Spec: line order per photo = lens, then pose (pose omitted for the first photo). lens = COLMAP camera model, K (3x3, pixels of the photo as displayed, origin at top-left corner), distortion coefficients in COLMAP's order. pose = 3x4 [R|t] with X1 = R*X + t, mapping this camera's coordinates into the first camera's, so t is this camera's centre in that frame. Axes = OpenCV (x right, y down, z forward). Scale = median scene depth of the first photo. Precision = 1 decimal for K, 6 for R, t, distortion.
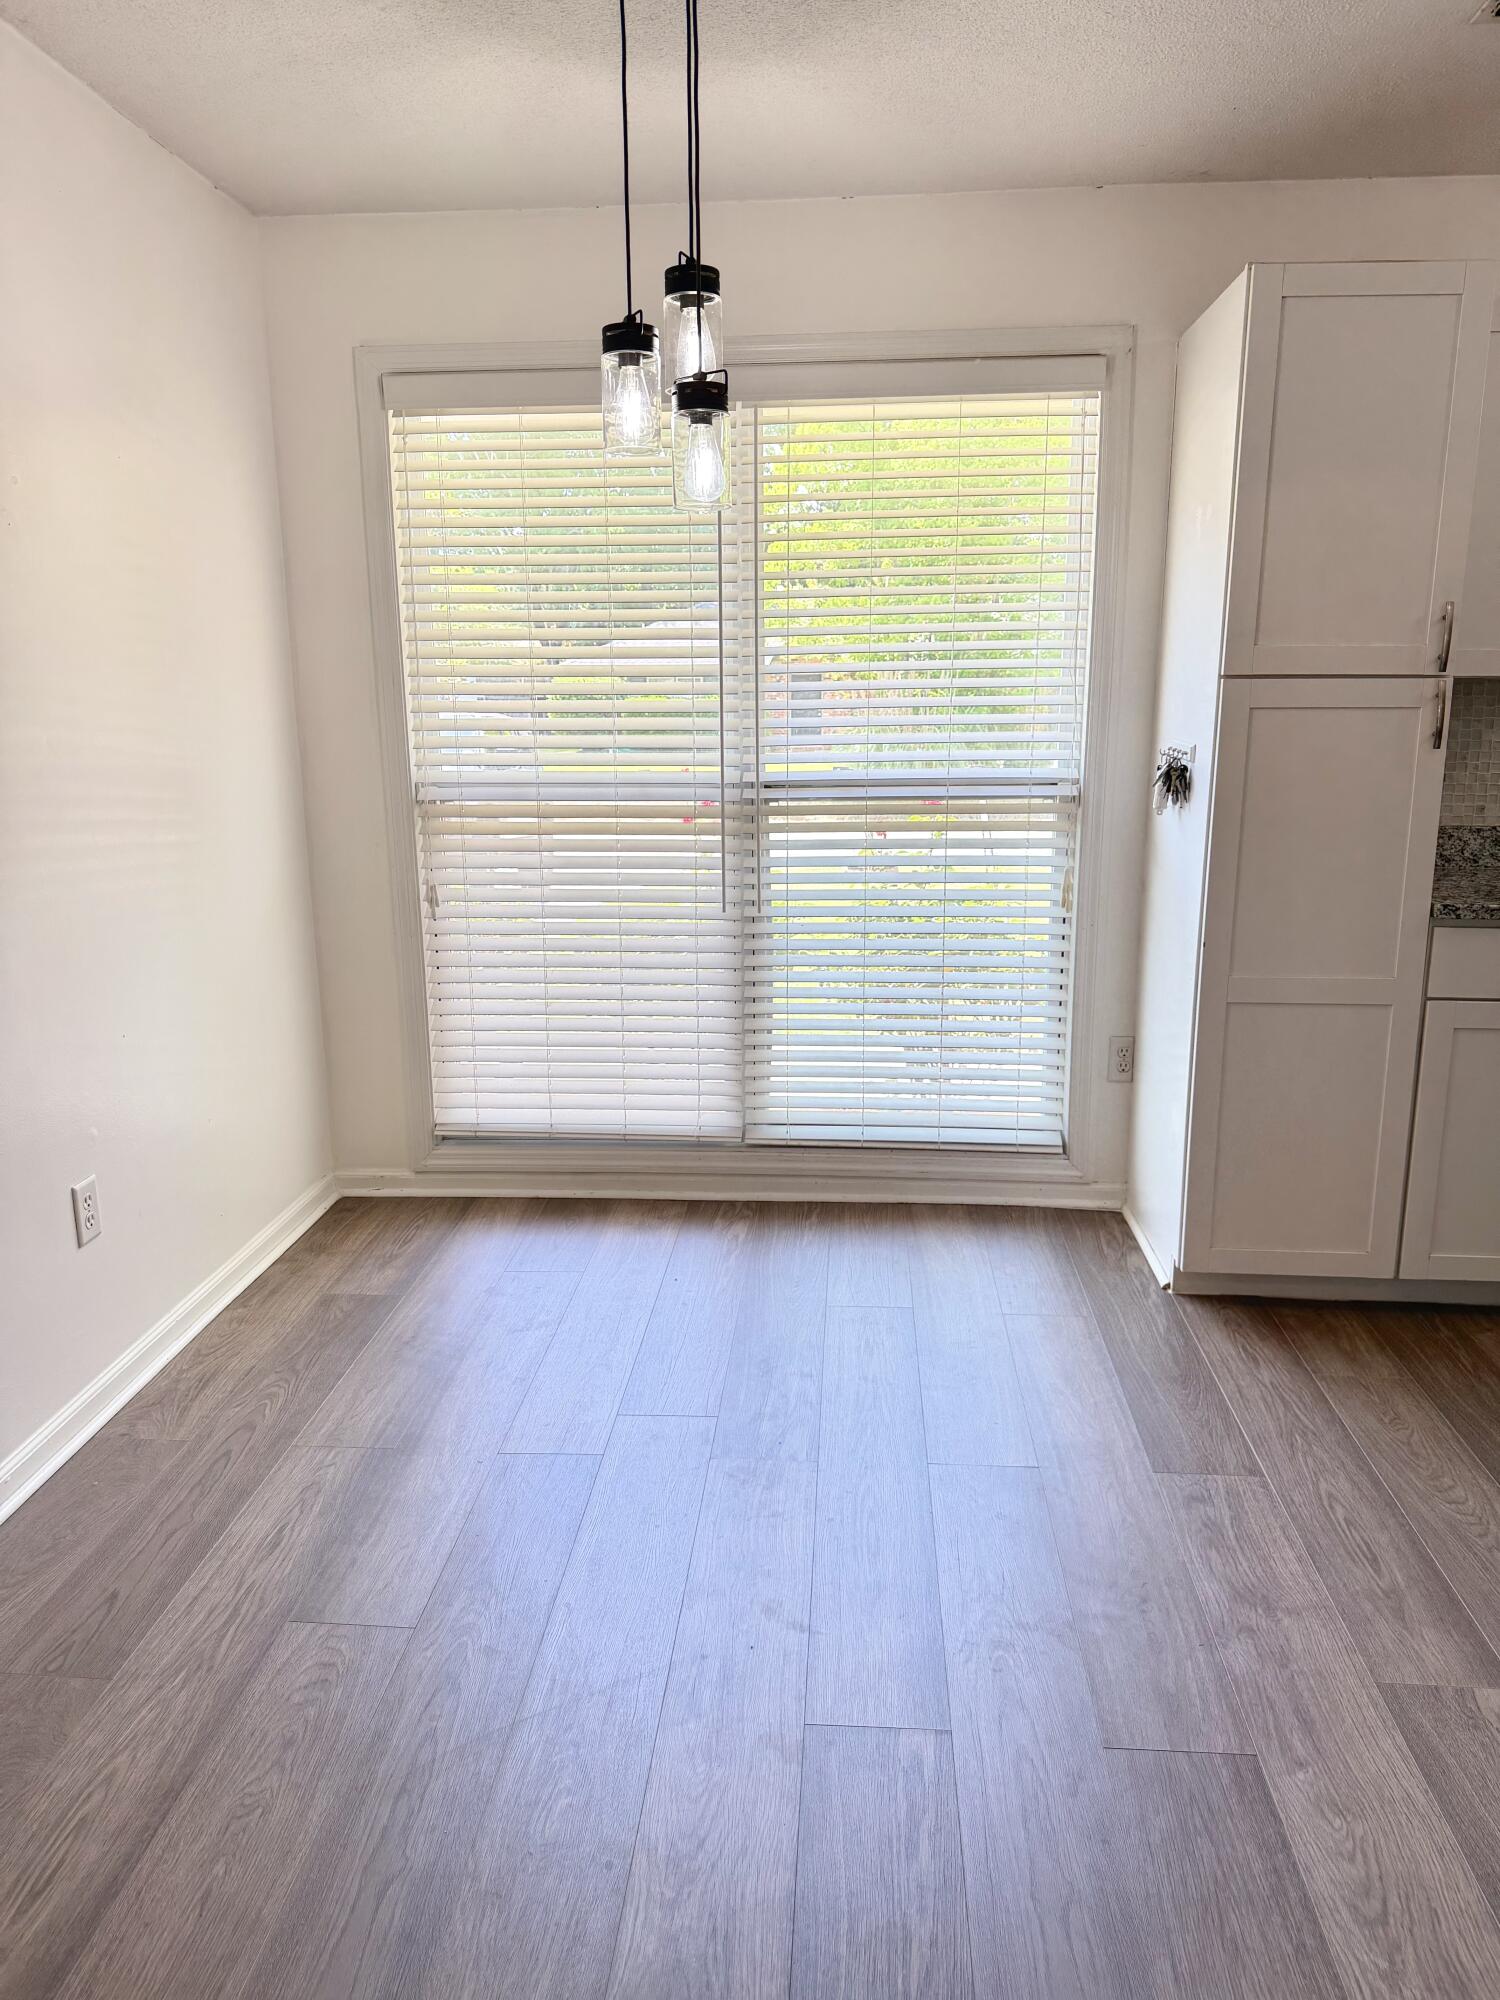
lens RADIAL K [[1407.1, 0, 748.4], [0, 1407.1, 1006.0], [0, 0, 1]] dist [0.068814, -0.084315]
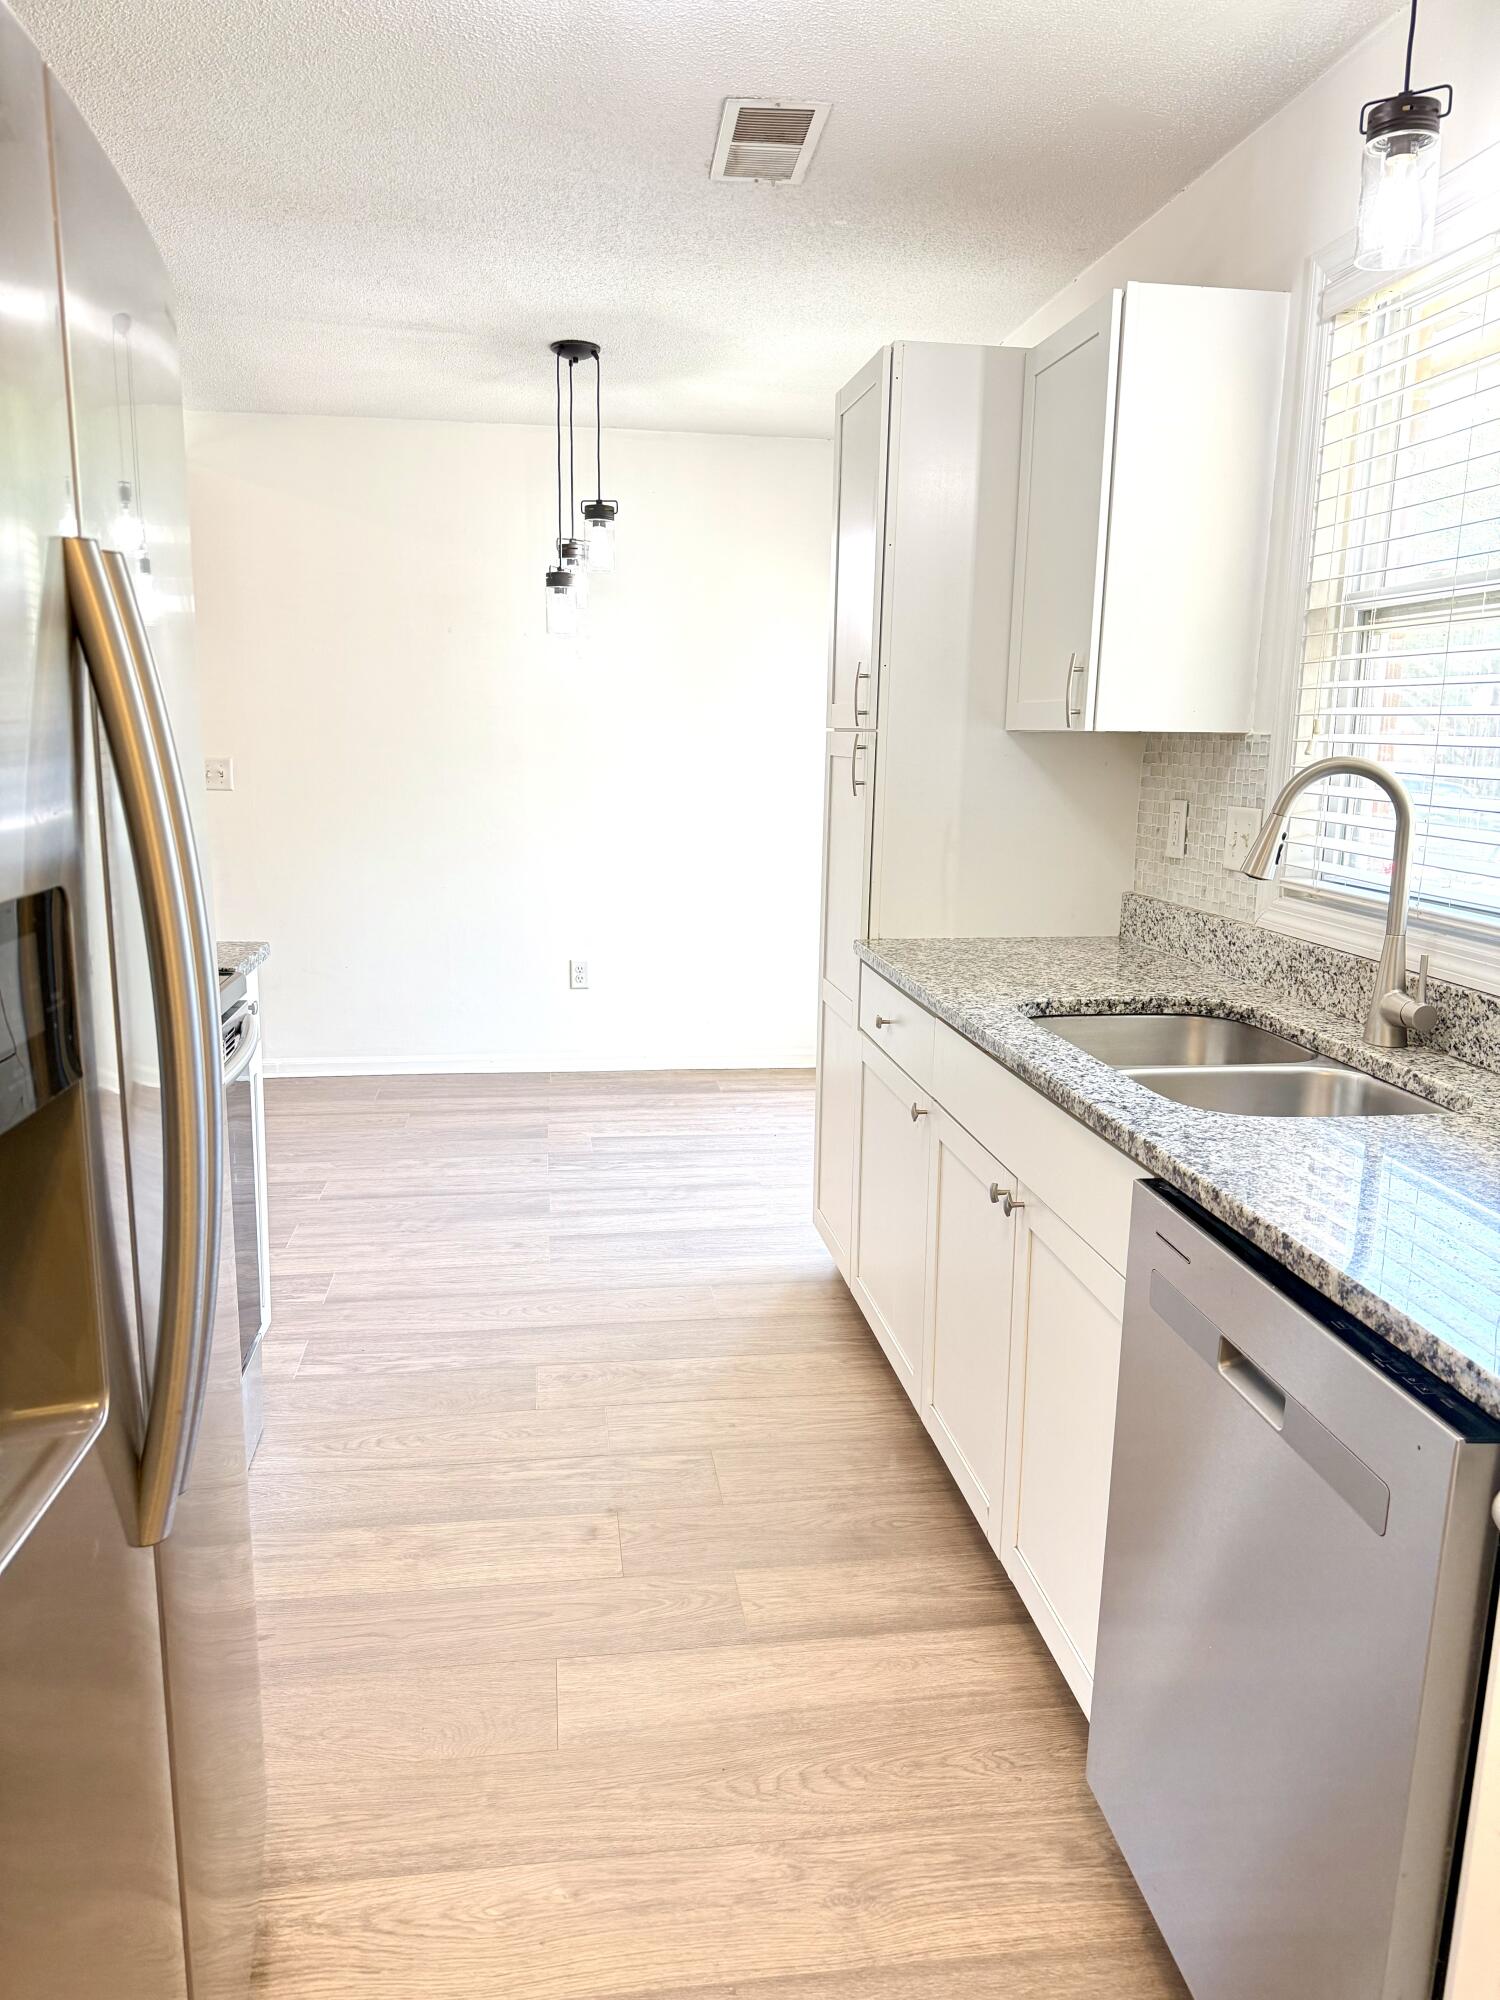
lens RADIAL K [[1407.1, 0, 748.4], [0, 1407.1, 1006.0], [0, 0, 1]] dist [0.068814, -0.084315]
pose [[0.220697, 0.195797, -0.955487, 1.771898], [-0.226424, 0.963165, 0.145072, -0.187125], [0.948697, 0.184328, 0.256901, 0.779379]]
